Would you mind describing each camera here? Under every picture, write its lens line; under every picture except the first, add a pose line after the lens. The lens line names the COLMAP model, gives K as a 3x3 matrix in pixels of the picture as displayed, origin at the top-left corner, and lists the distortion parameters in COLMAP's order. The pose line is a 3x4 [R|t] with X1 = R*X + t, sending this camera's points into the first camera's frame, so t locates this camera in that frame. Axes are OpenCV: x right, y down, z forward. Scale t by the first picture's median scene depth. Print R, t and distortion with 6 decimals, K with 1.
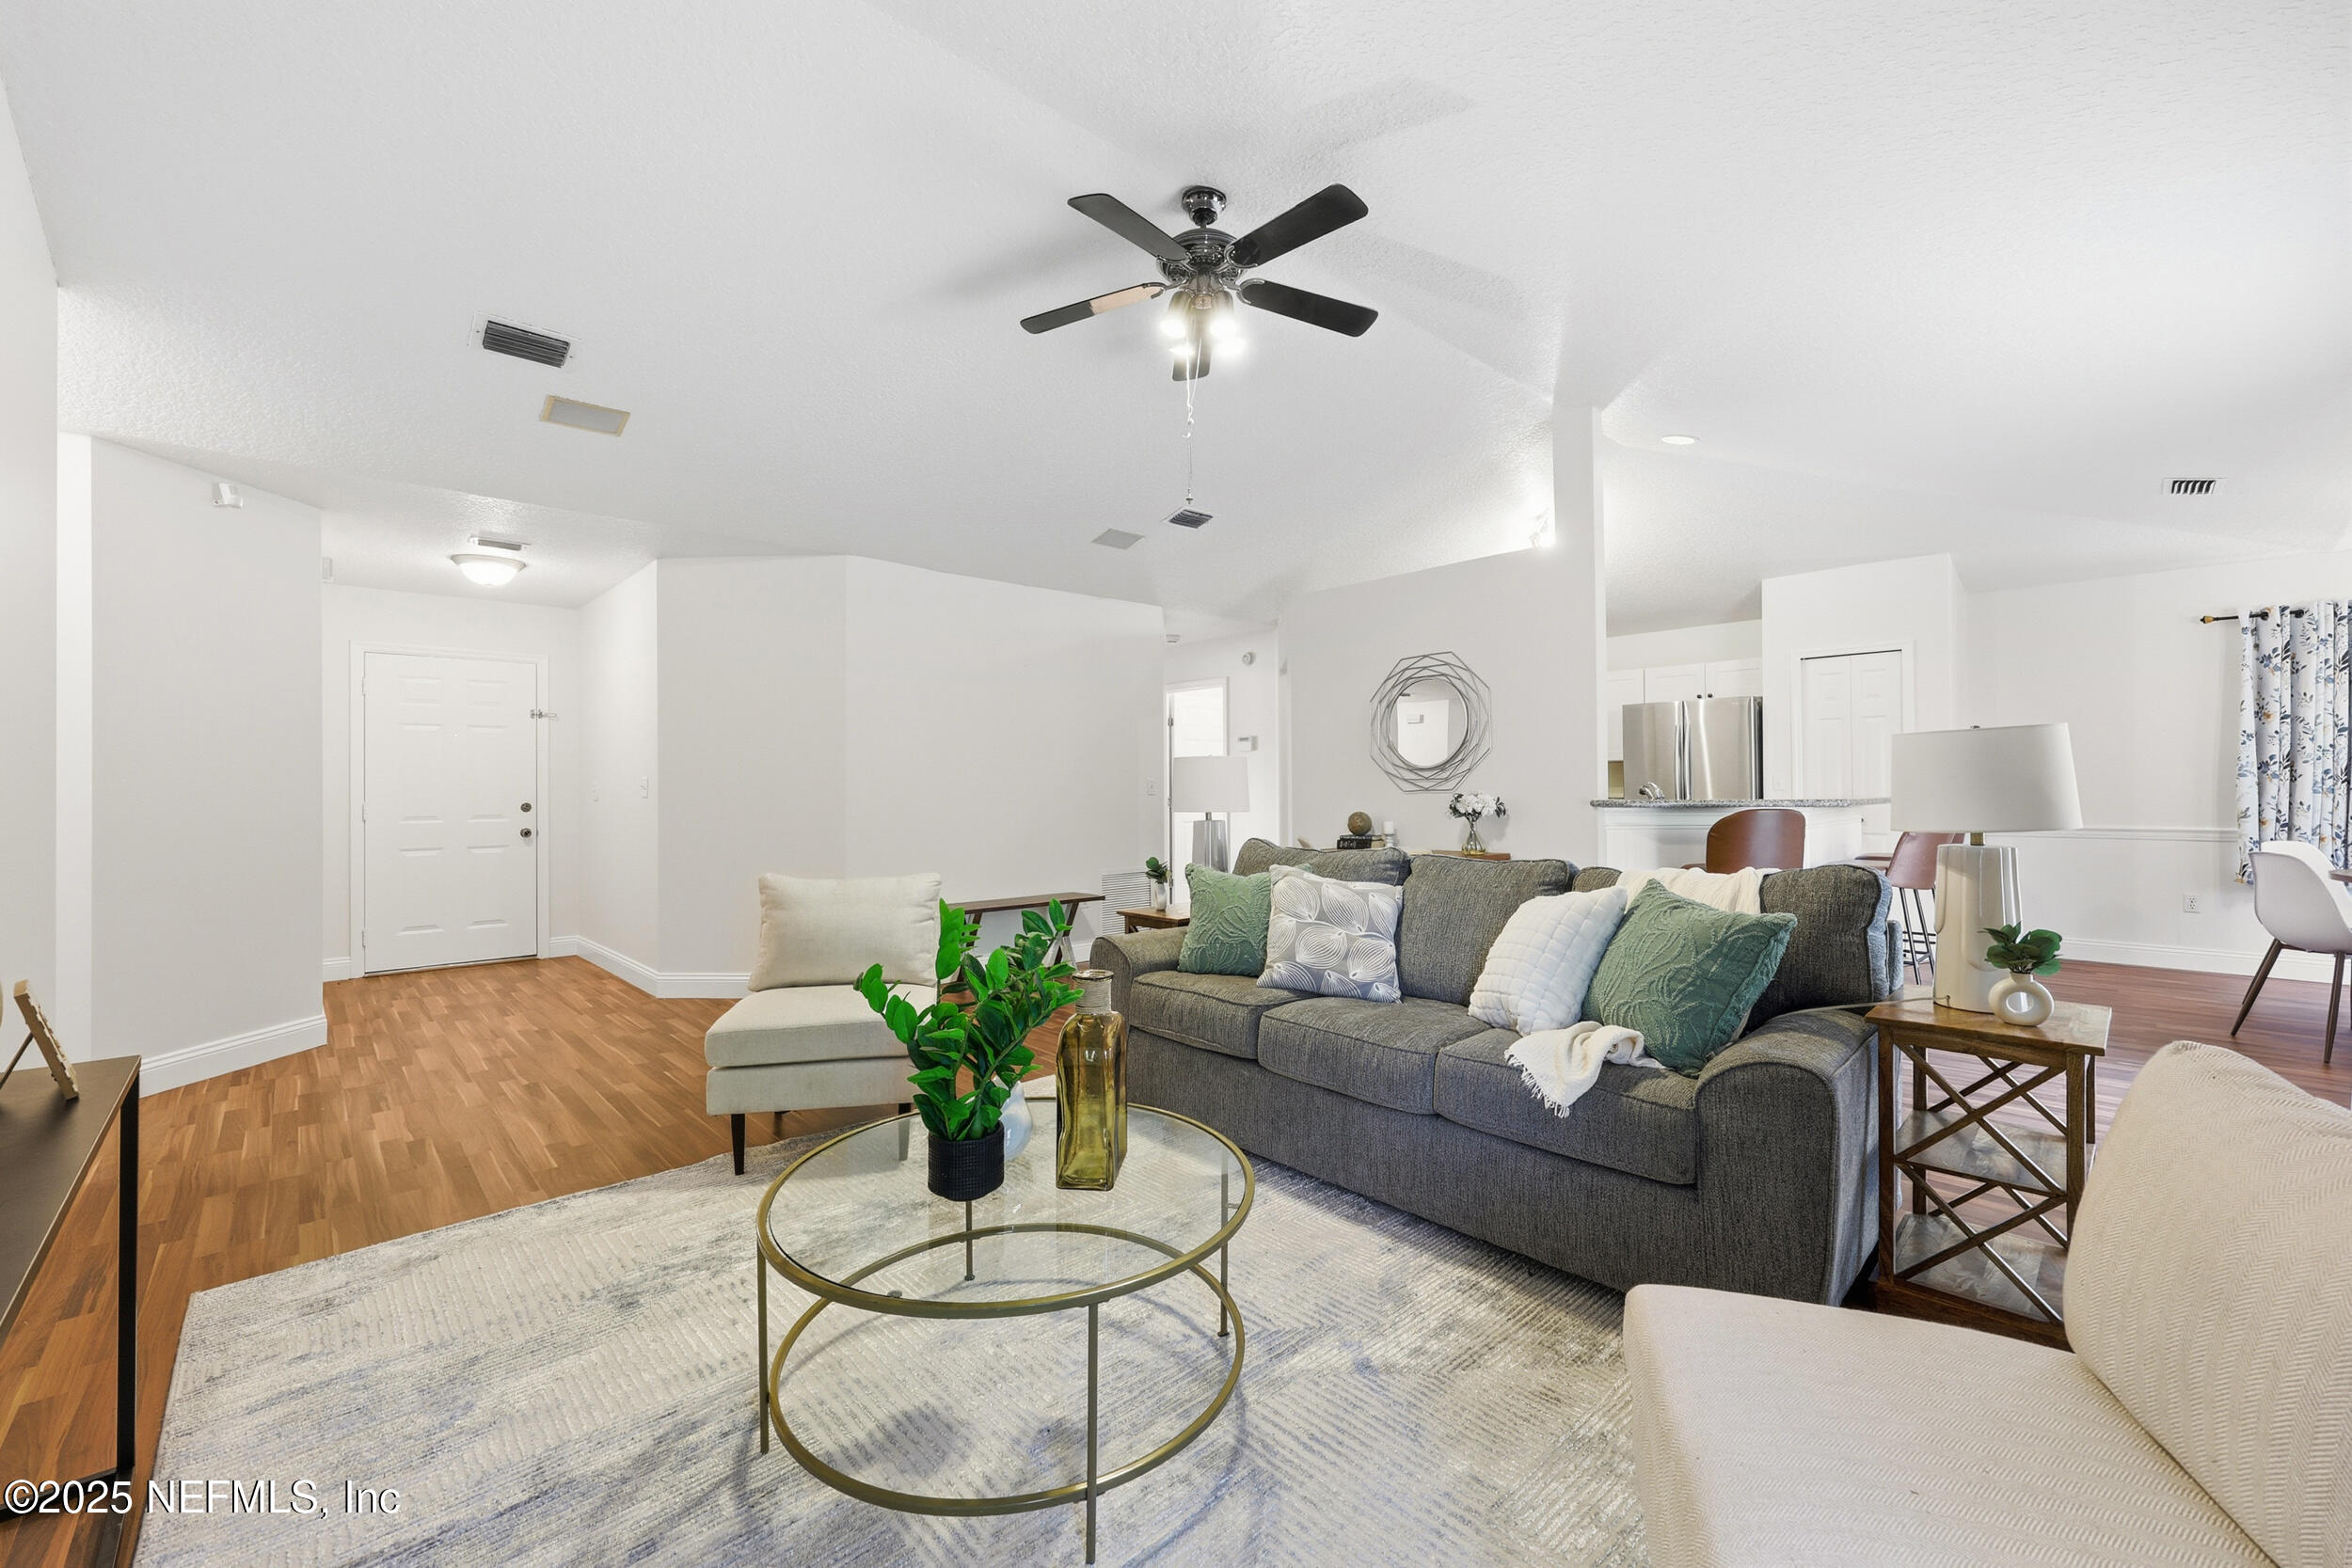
lens RADIAL K [[944.6, 0, 1173.3], [0, 944.6, 782.9], [0, 0, 1]] dist [0.000599, 0.000001]
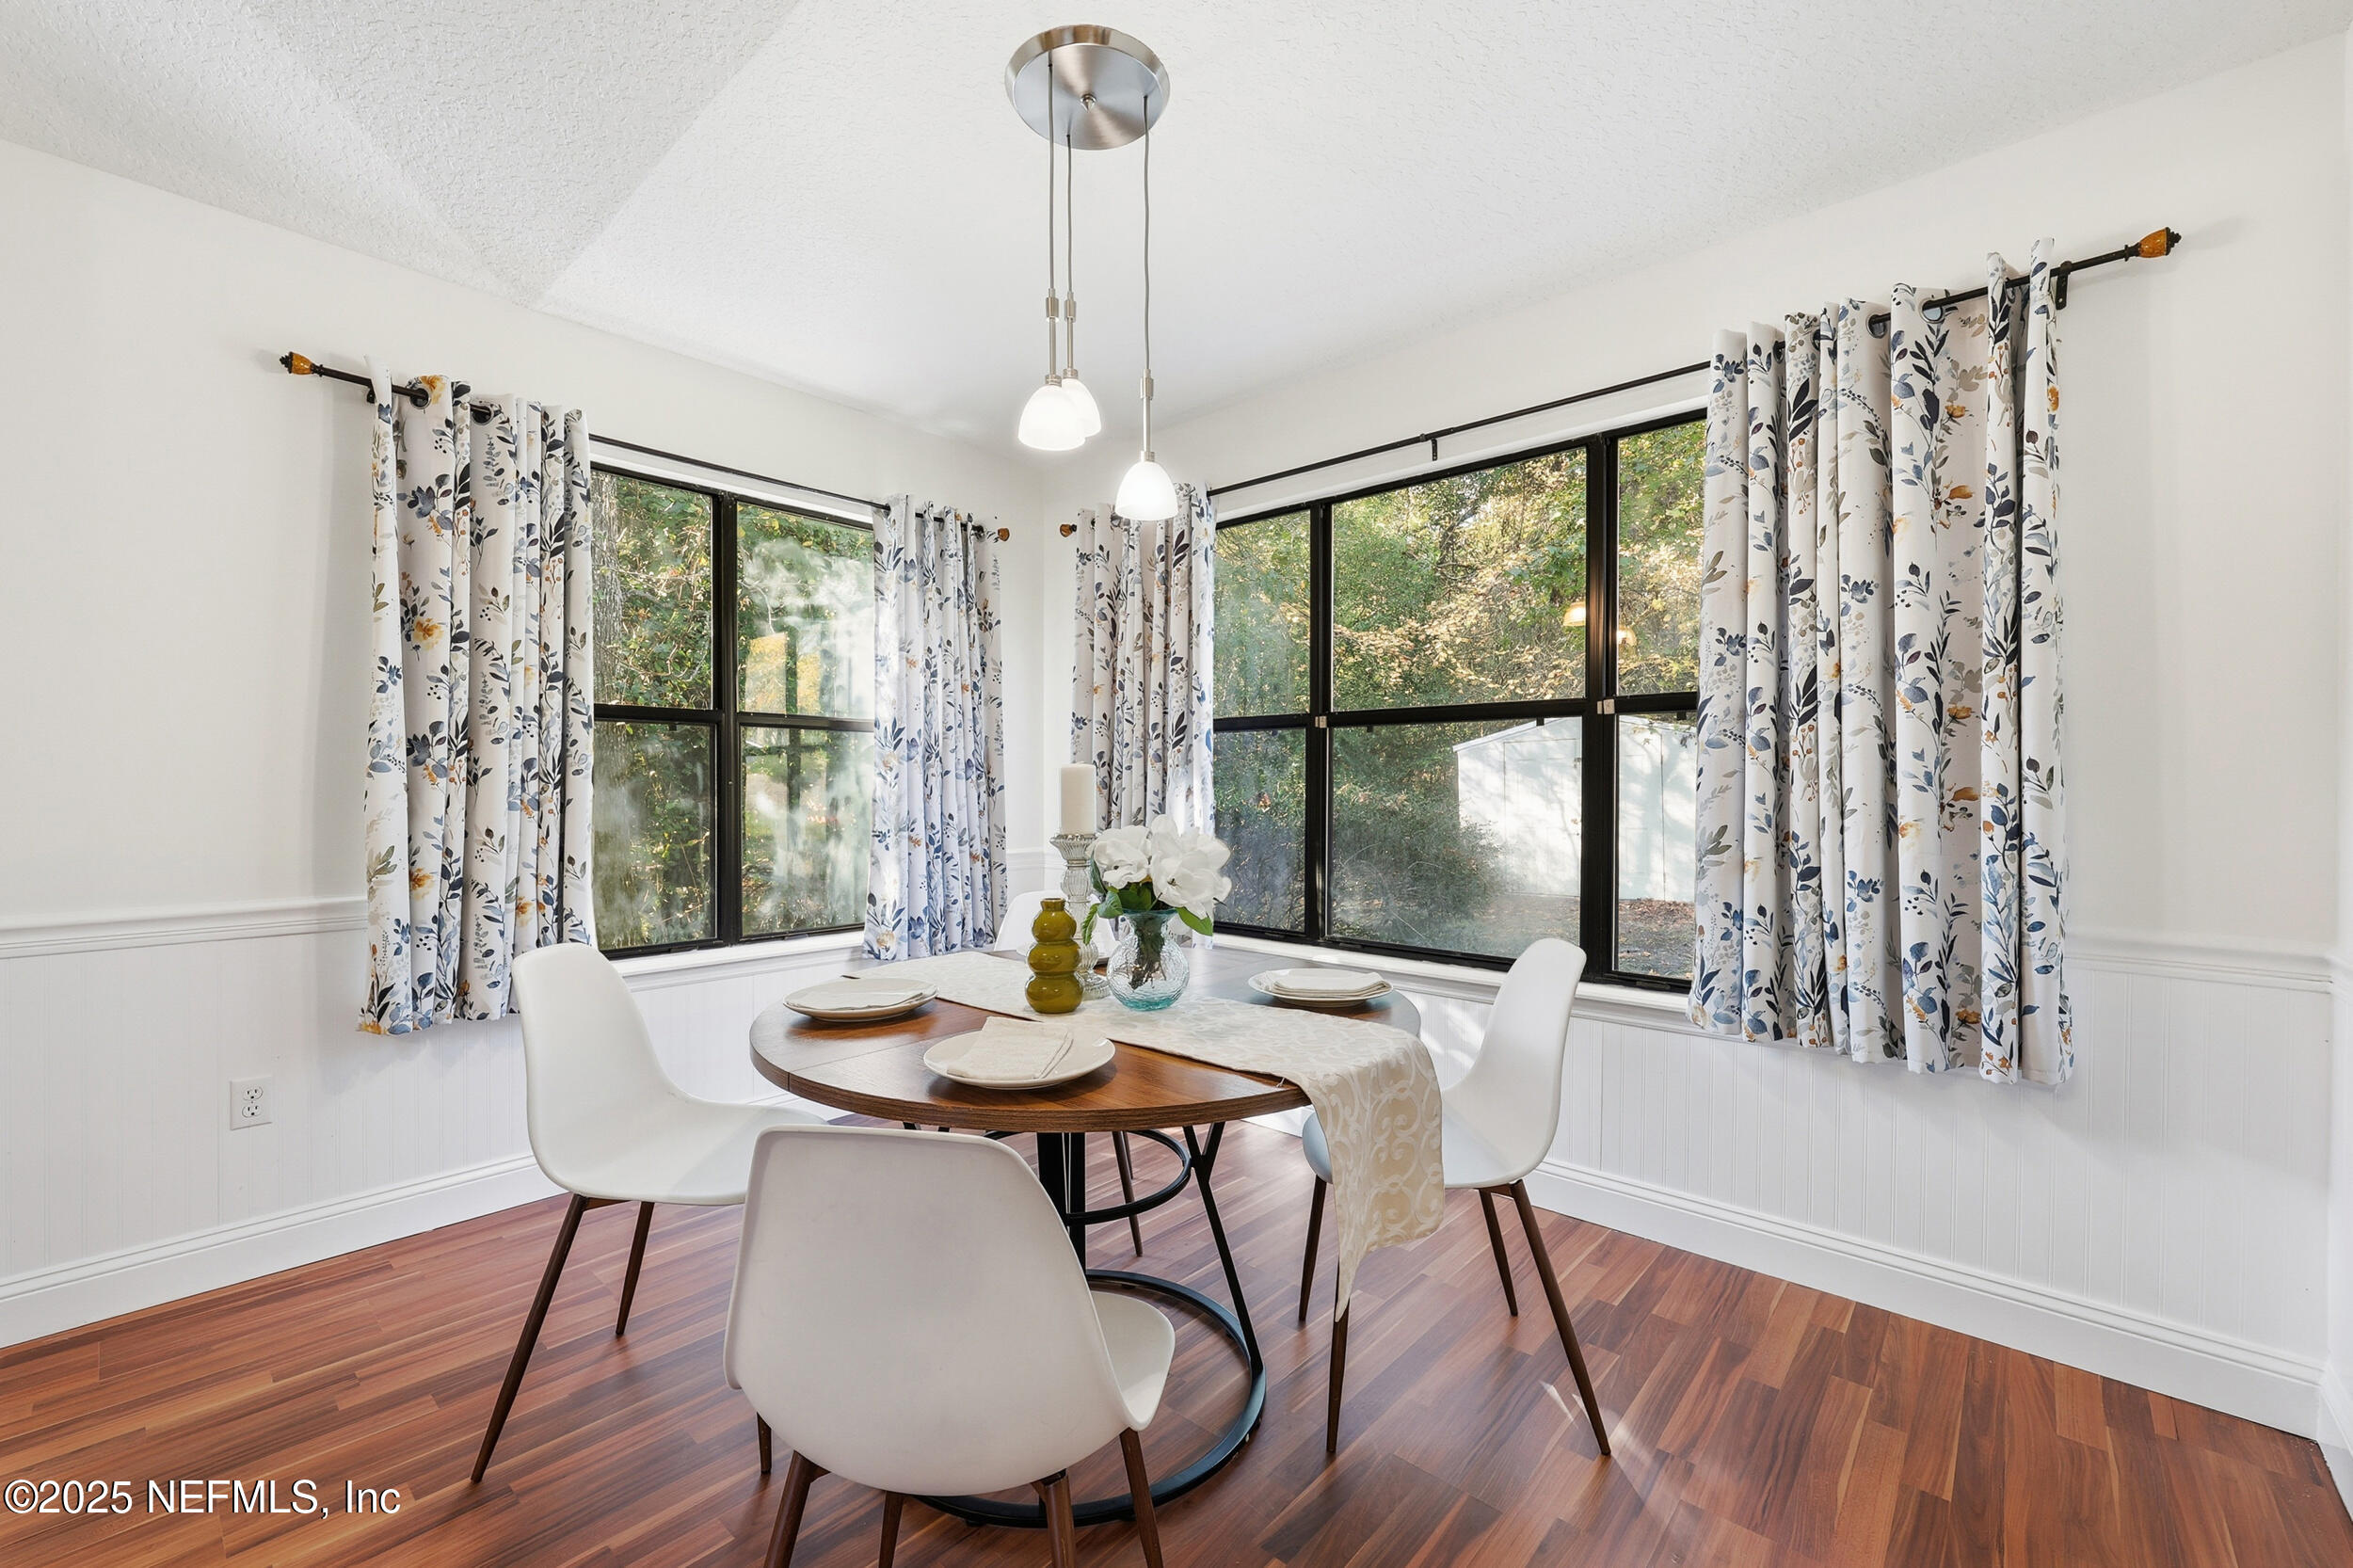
lens RADIAL K [[929.7, 0, 1153.8], [0, 929.7, 793.4], [0, 0, 1]] dist [-0.001570, -0.000008]
pose [[-0.068241, -0.002707, 0.997665, 0.718336], [-0.006779, 0.999974, 0.002250, -0.000316], [-0.997646, -0.006610, -0.068258, 0.702712]]
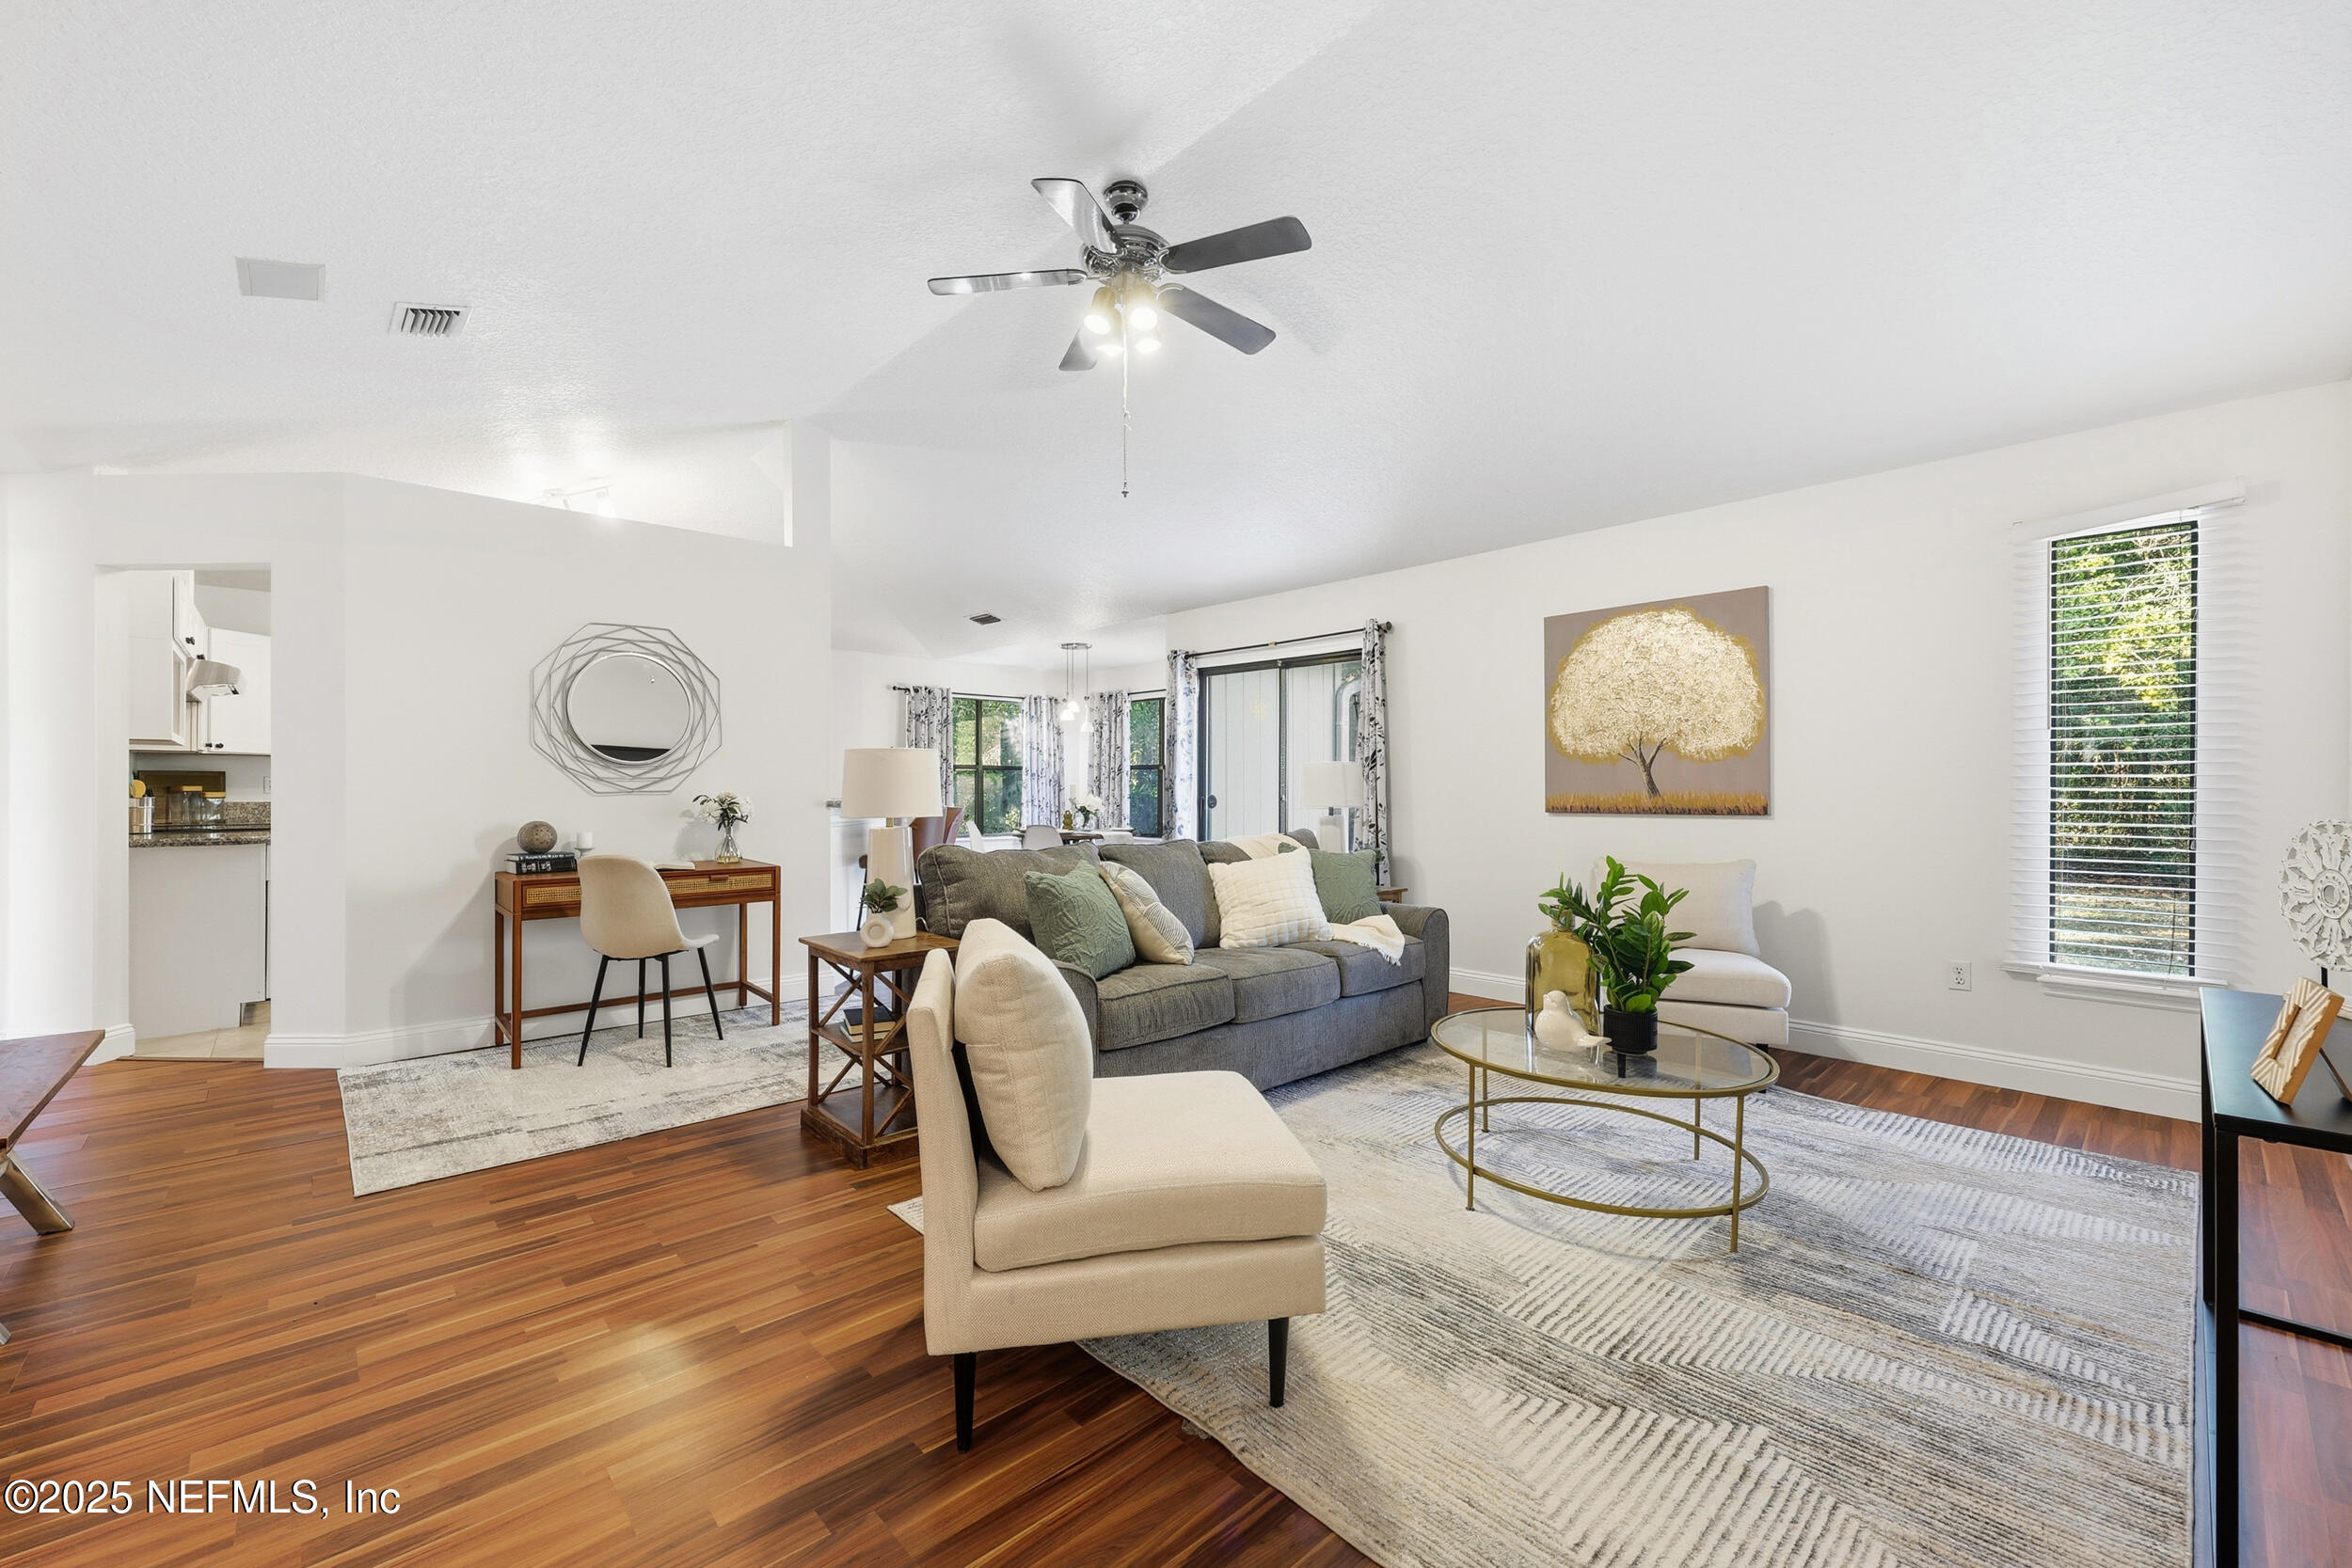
lens RADIAL K [[929.3, 0, 1153.3], [0, 929.3, 793.4], [0, 0, 1]] dist [-0.001570, -0.000008]
pose [[0.012559, -0.000248, 0.999921, -0.547600], [-0.009949, 0.999950, 0.000373, 0.004782], [-0.999872, -0.009953, 0.012556, 0.552041]]
